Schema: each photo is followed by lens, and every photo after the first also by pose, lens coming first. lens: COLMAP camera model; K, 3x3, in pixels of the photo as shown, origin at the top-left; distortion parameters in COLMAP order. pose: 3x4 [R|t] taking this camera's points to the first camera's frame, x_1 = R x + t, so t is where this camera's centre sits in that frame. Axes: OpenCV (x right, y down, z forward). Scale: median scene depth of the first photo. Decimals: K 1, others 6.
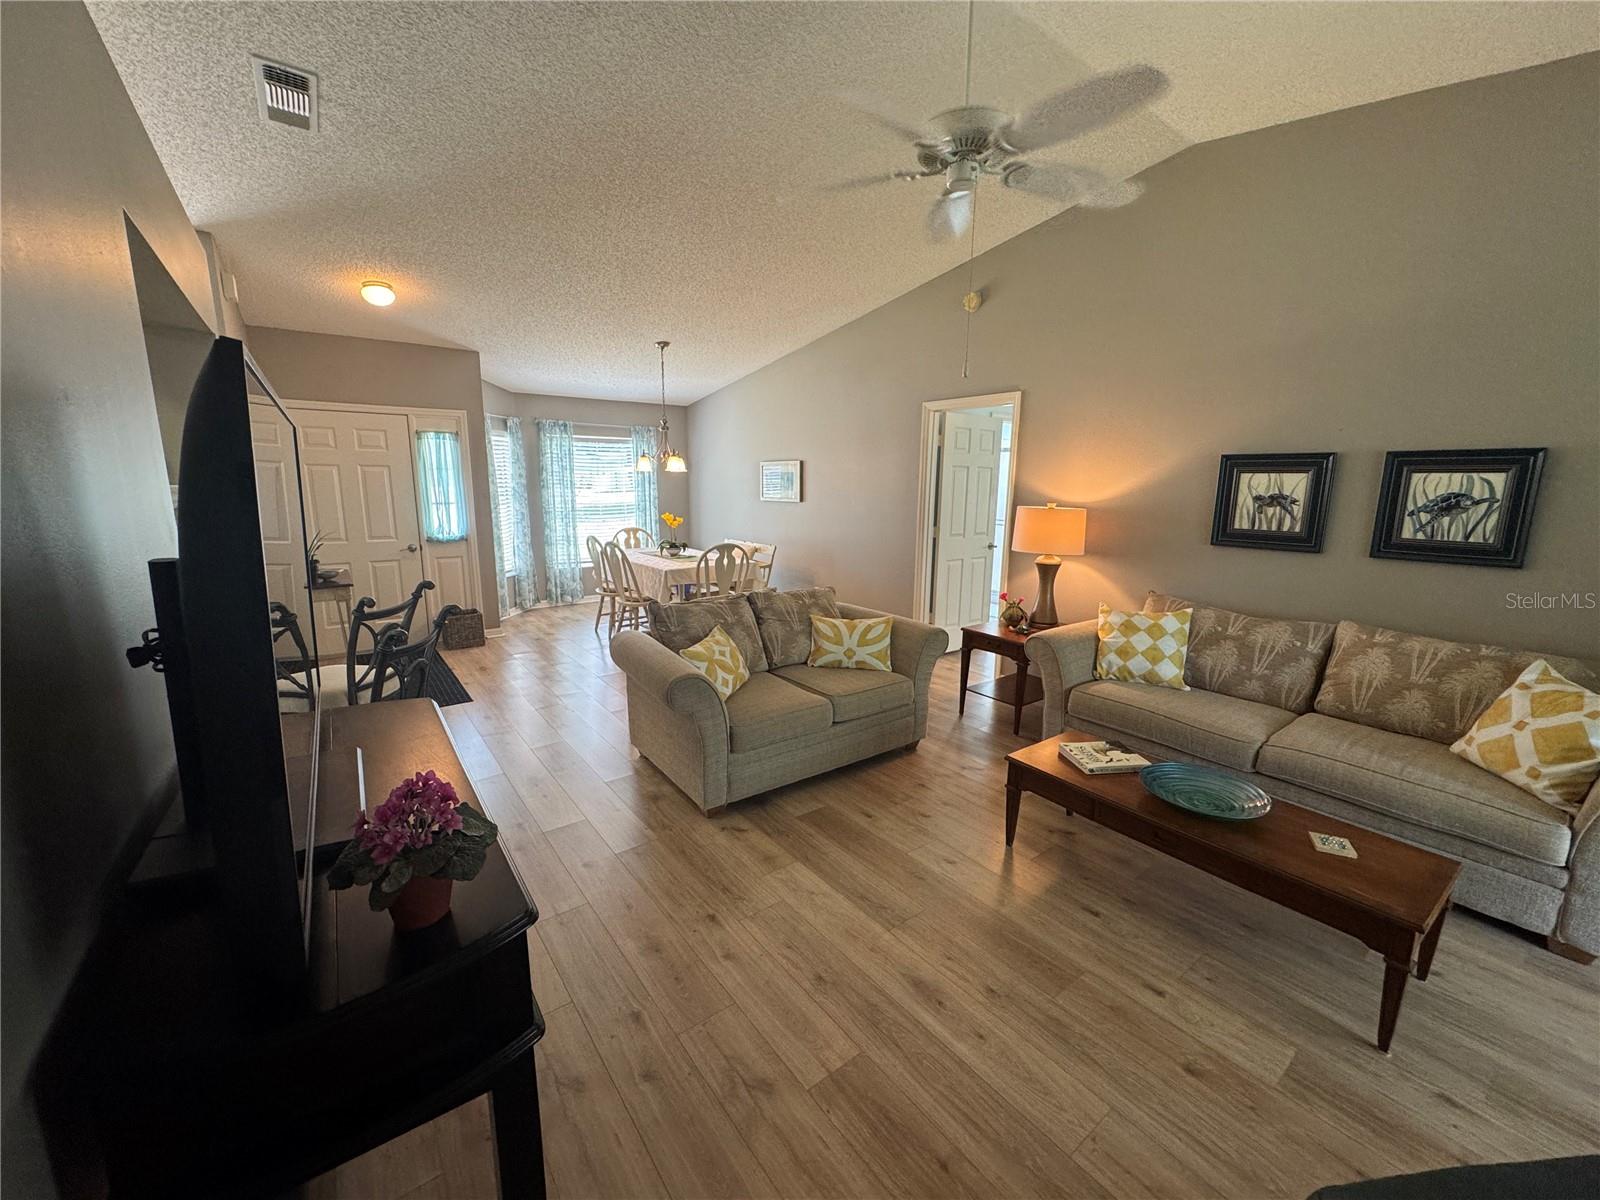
lens RADIAL K [[639.7, 0, 799.1], [0, 639.7, 598.1], [0, 0, 1]] dist [-0.001653, 0.000500]
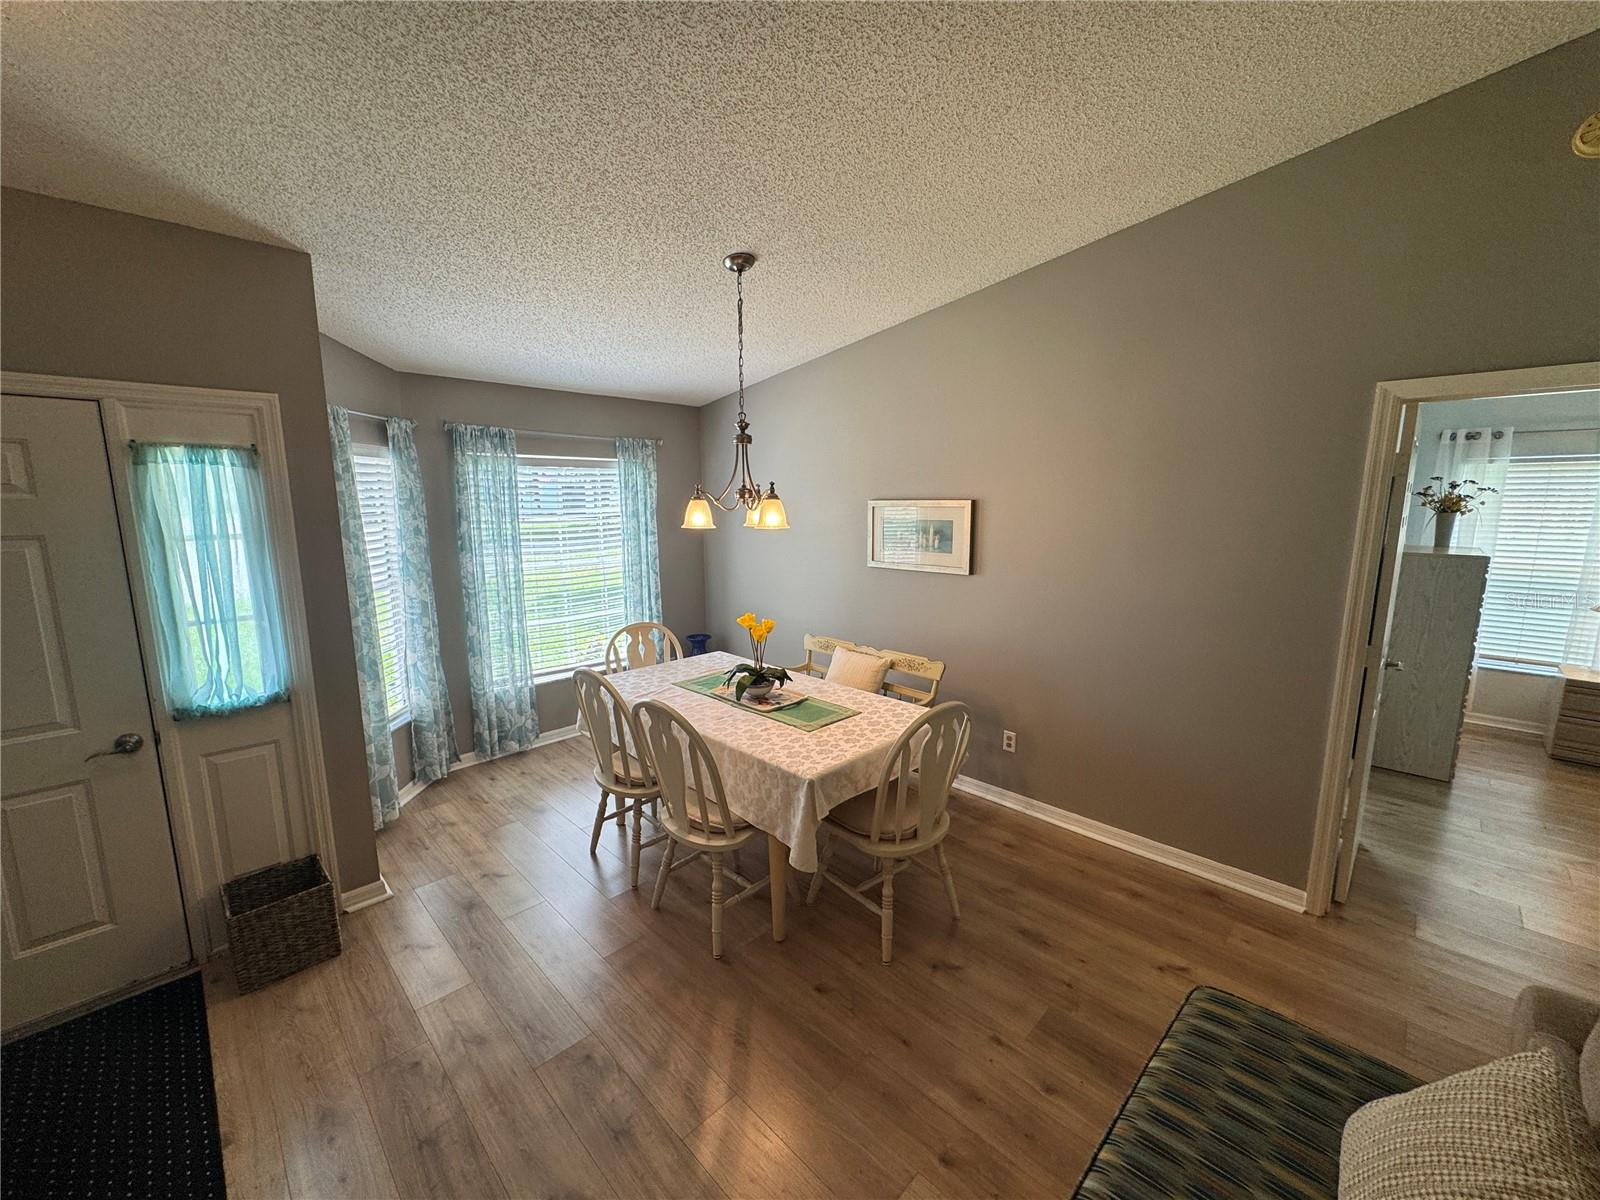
lens RADIAL K [[639.7, 0, 799.1], [0, 639.7, 598.1], [0, 0, 1]] dist [-0.001653, 0.000500]
pose [[0.989820, -0.032718, 0.138516, -0.396220], [0.036408, 0.999044, -0.024191, -0.222237], [-0.137593, 0.028987, 0.990065, 0.872036]]
